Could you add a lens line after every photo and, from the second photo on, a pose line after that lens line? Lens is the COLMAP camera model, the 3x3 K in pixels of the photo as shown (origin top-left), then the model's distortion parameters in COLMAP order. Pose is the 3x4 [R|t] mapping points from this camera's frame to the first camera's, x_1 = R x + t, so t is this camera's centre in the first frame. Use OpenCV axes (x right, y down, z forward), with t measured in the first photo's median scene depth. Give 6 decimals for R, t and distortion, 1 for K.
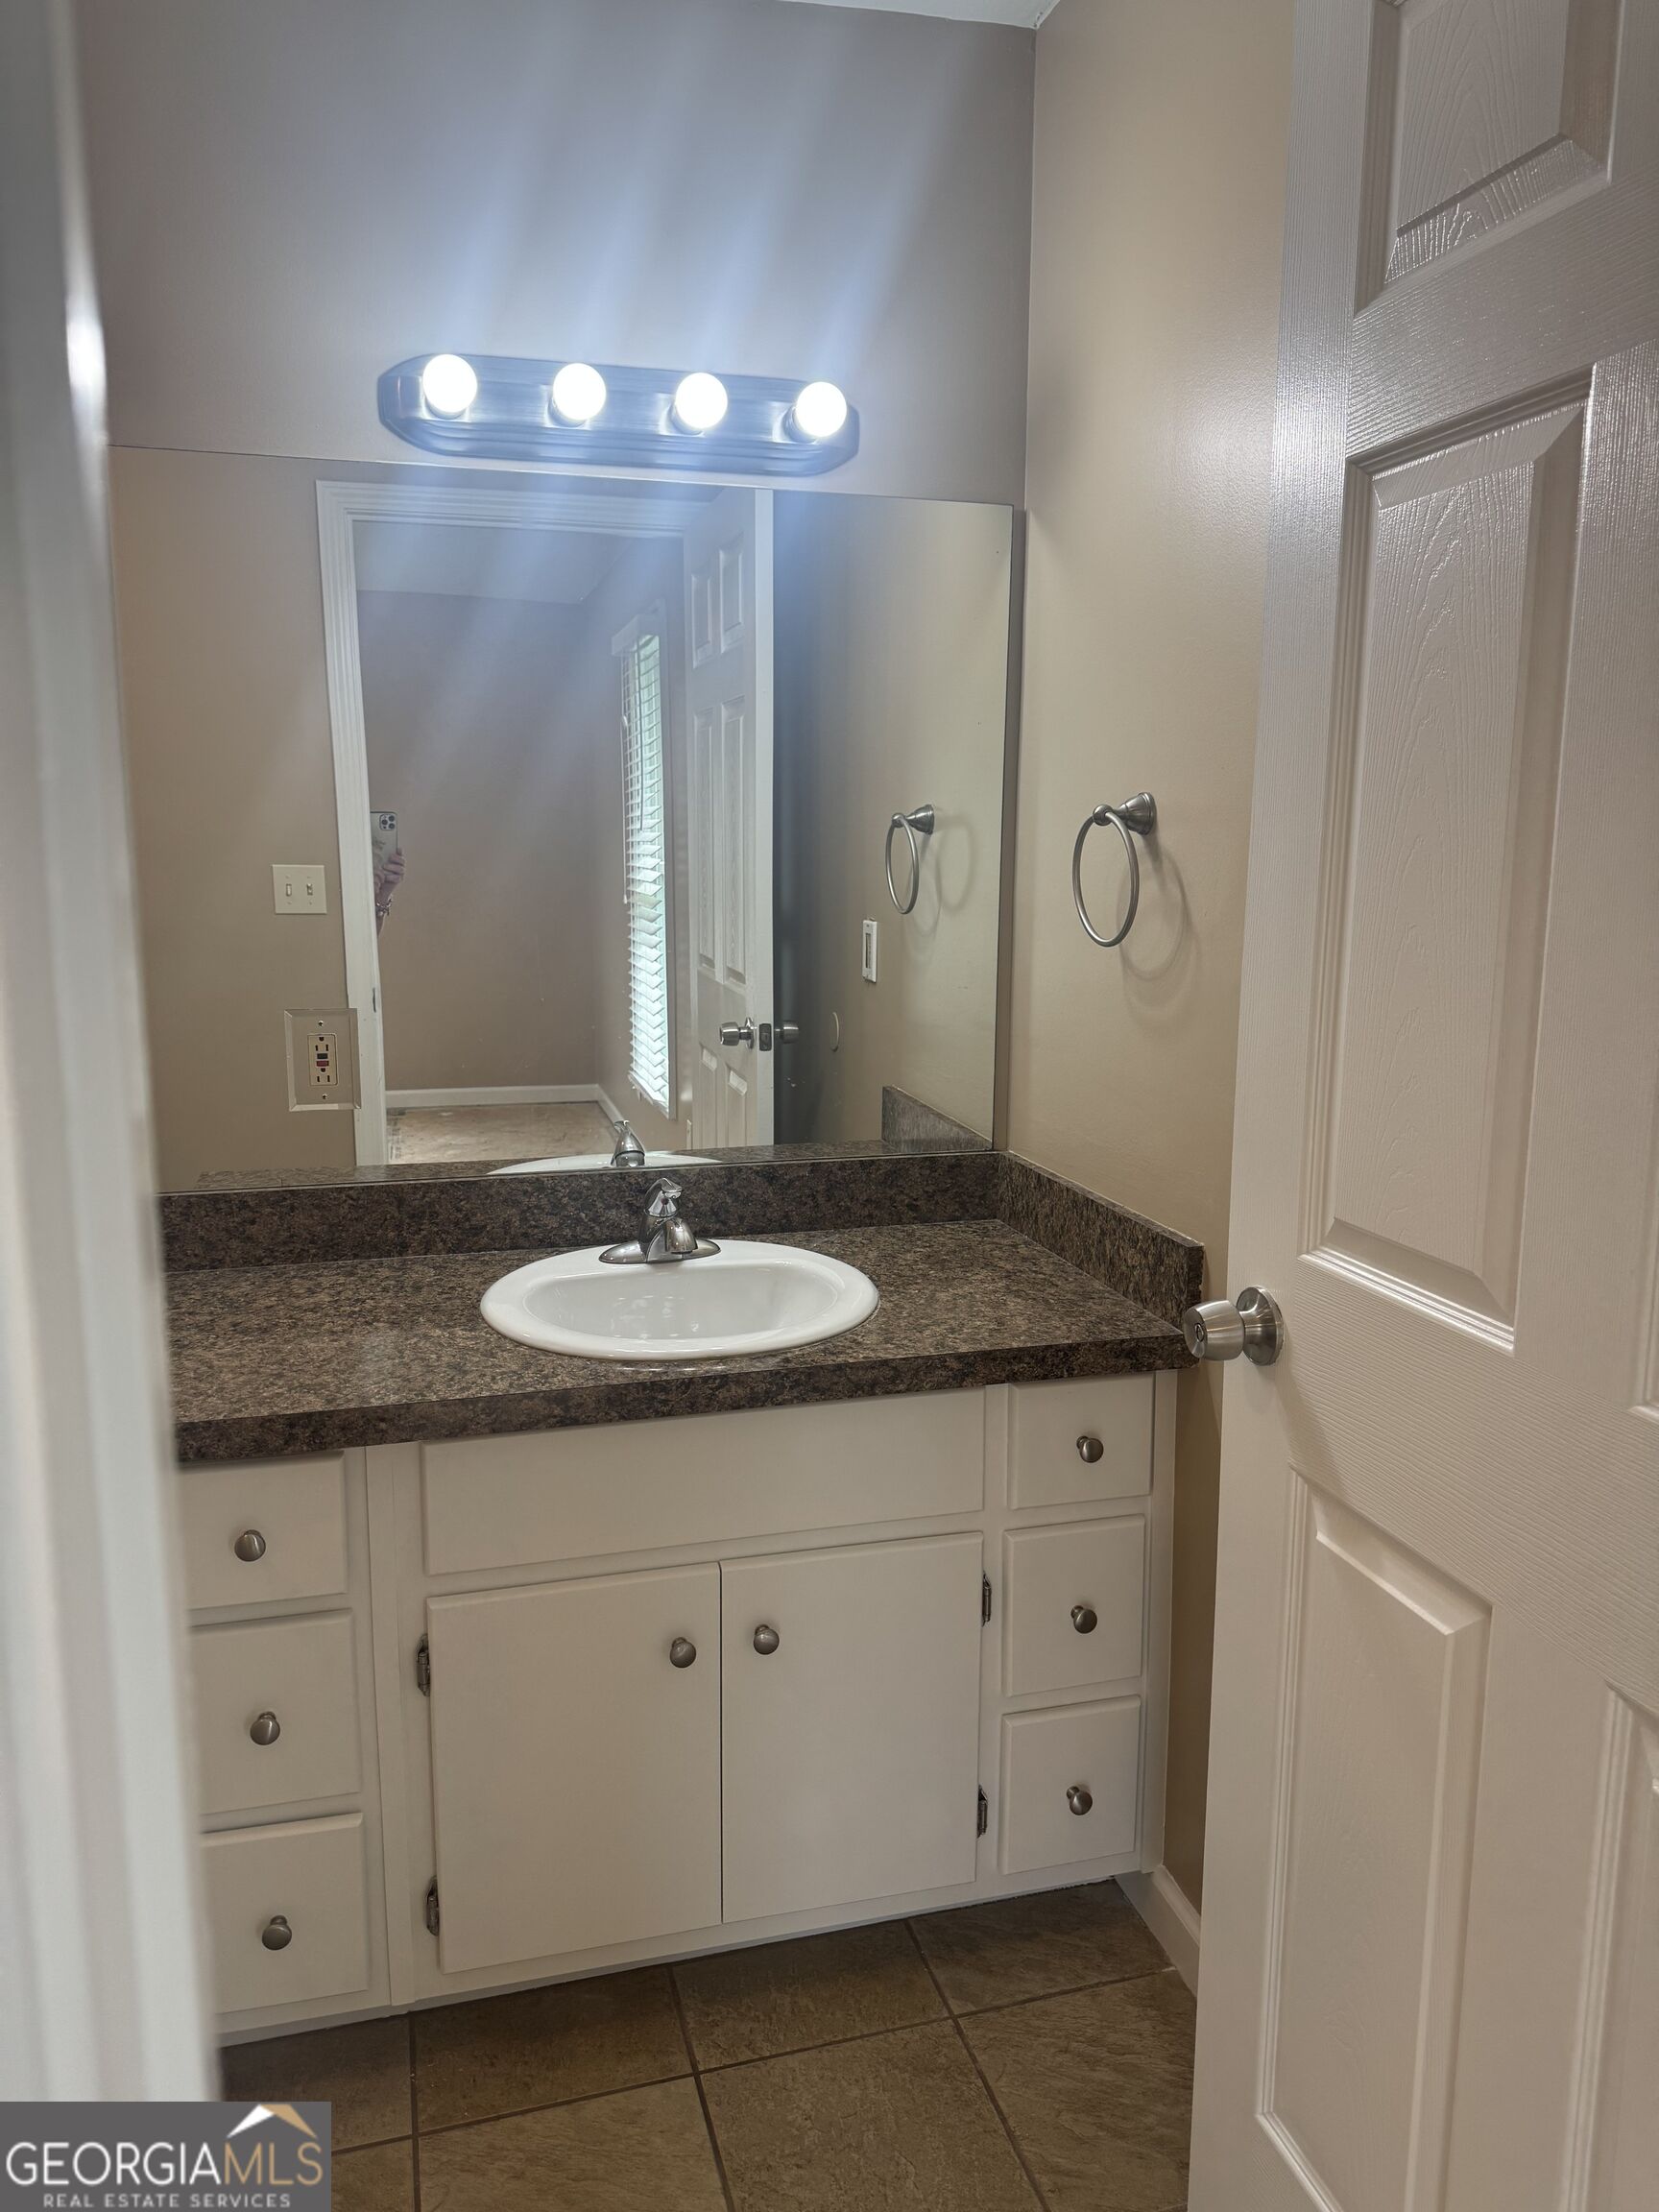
lens RADIAL K [[1566.4, 0, 832.9], [0, 1566.4, 1110.7], [0, 0, 1]] dist [0.037687, -0.041283]
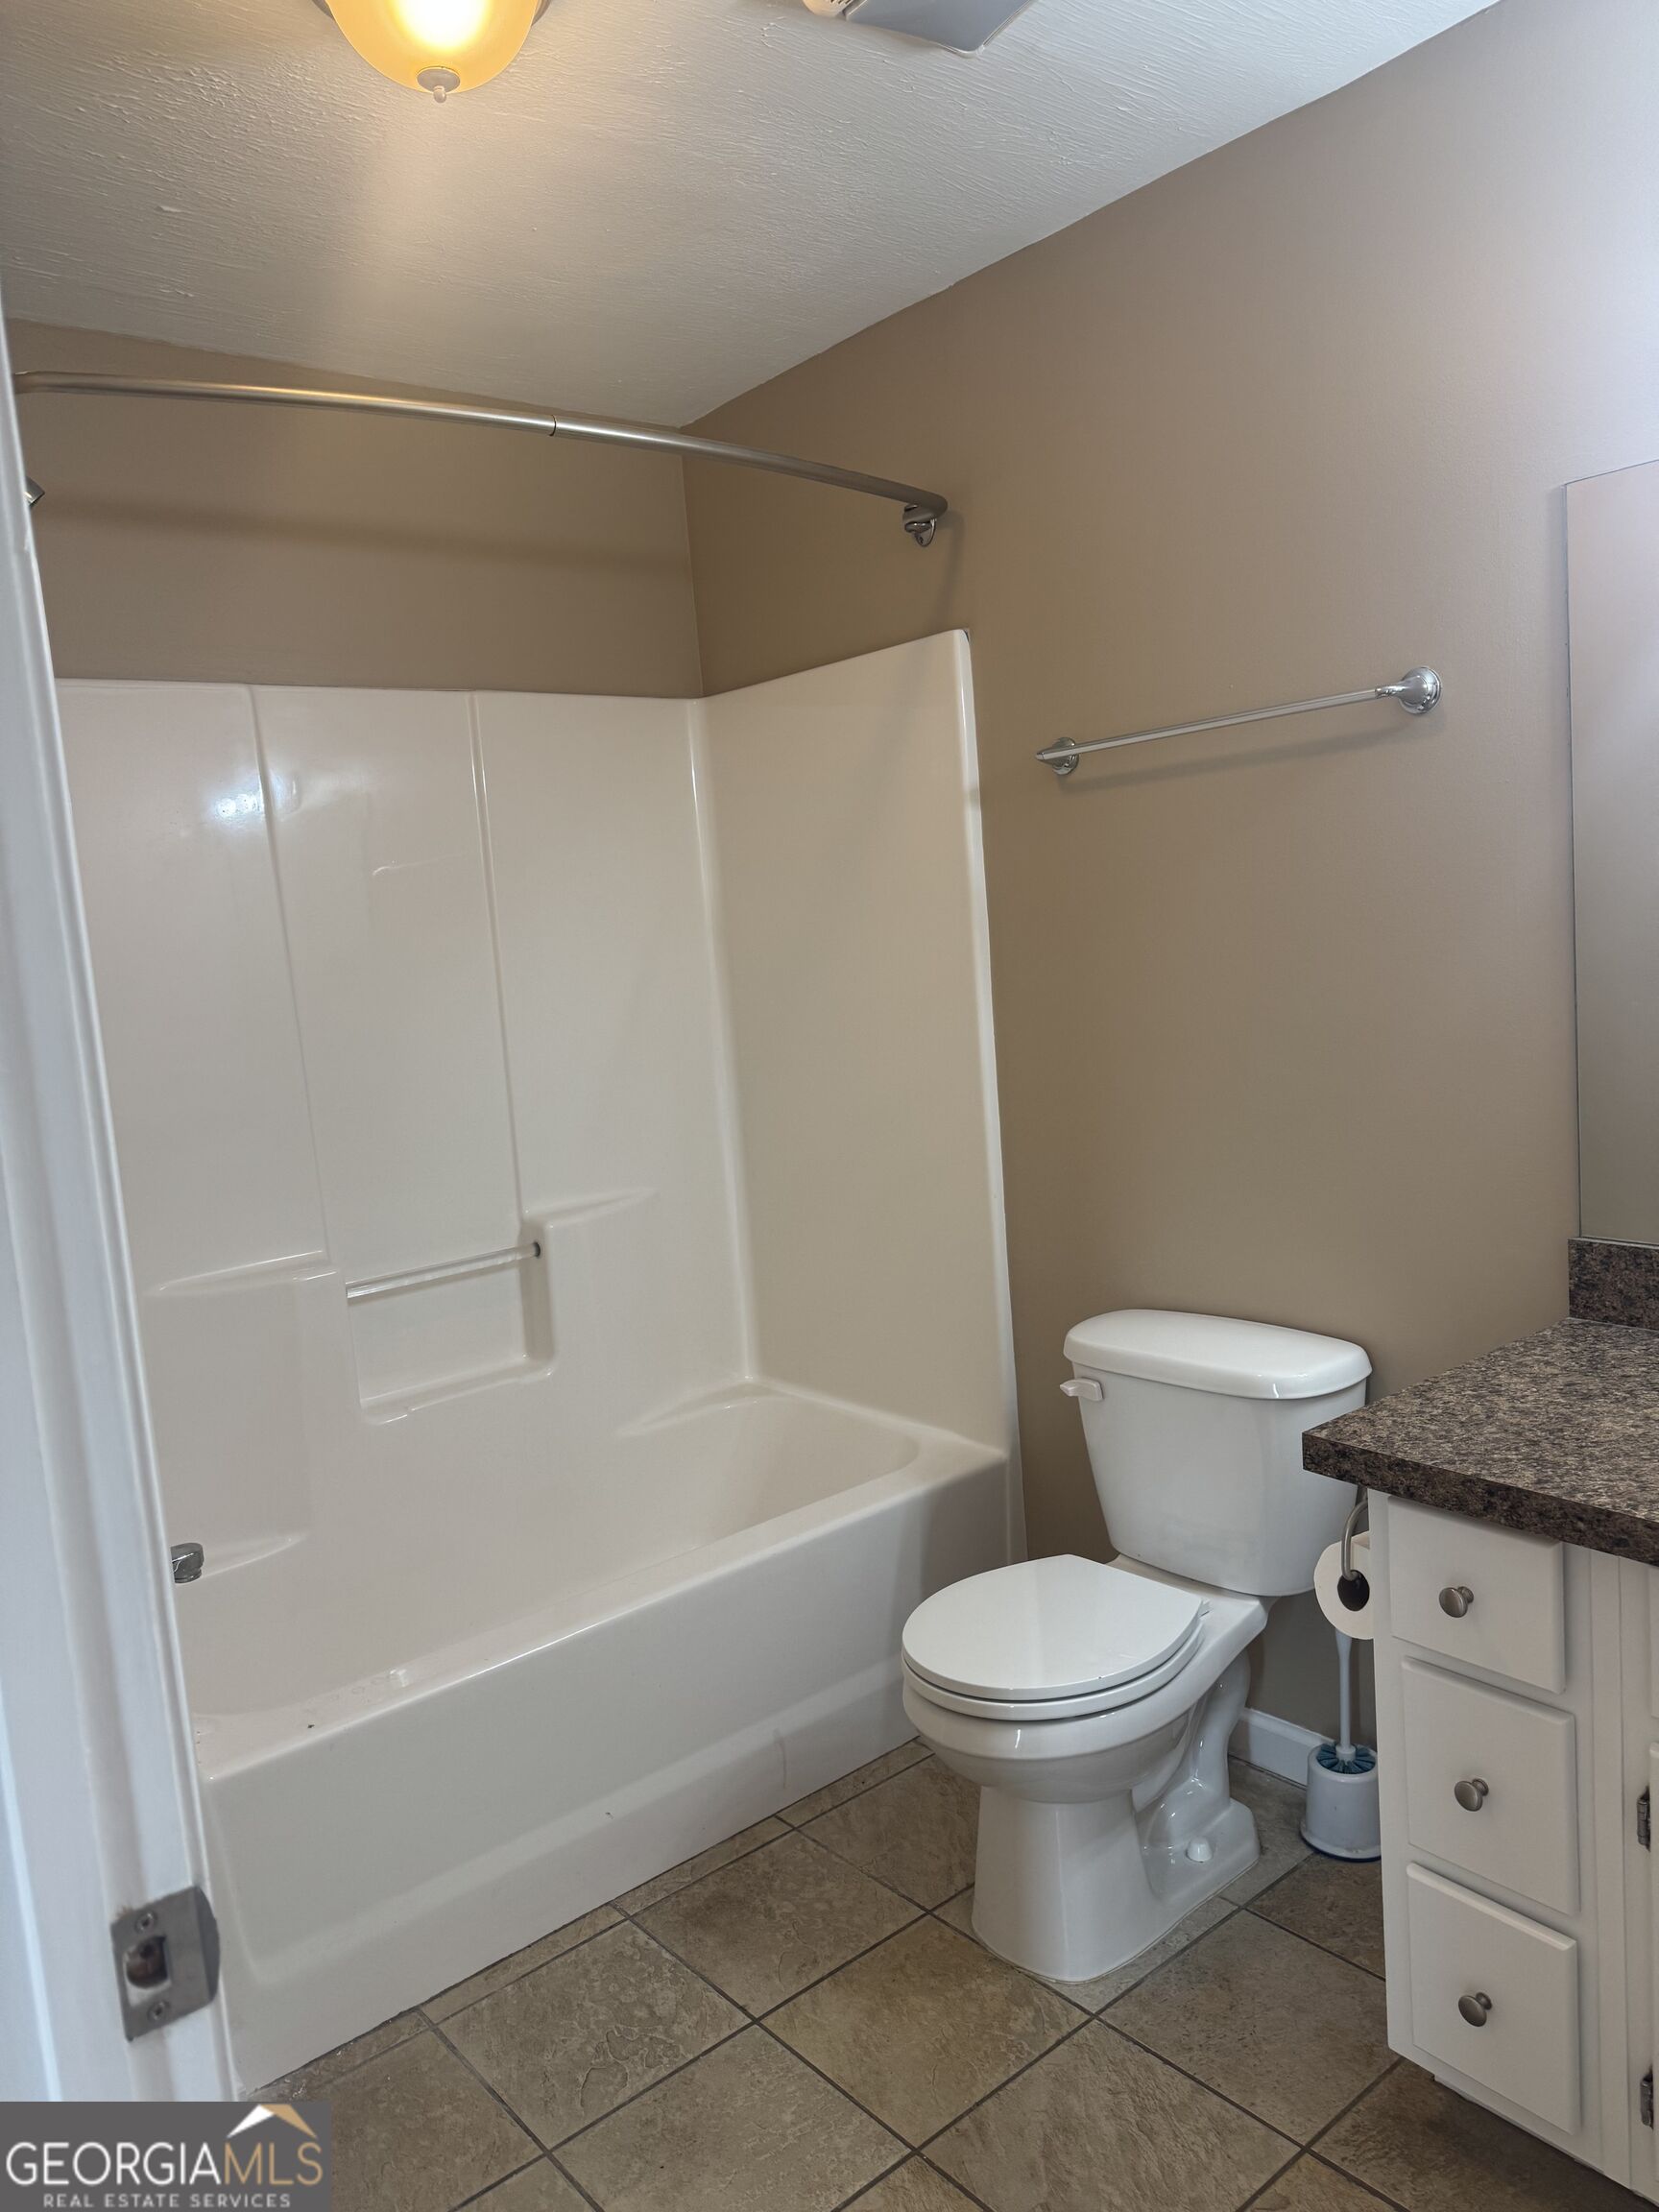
lens RADIAL K [[1566.4, 0, 830.5], [0, 1566.4, 1102.8], [0, 0, 1]] dist [0.037687, -0.041283]
pose [[0.386728, 0.072891, -0.919309, 0.348763], [-0.078592, 0.995850, 0.045898, -0.047766], [0.918839, 0.054500, 0.390852, 0.224719]]
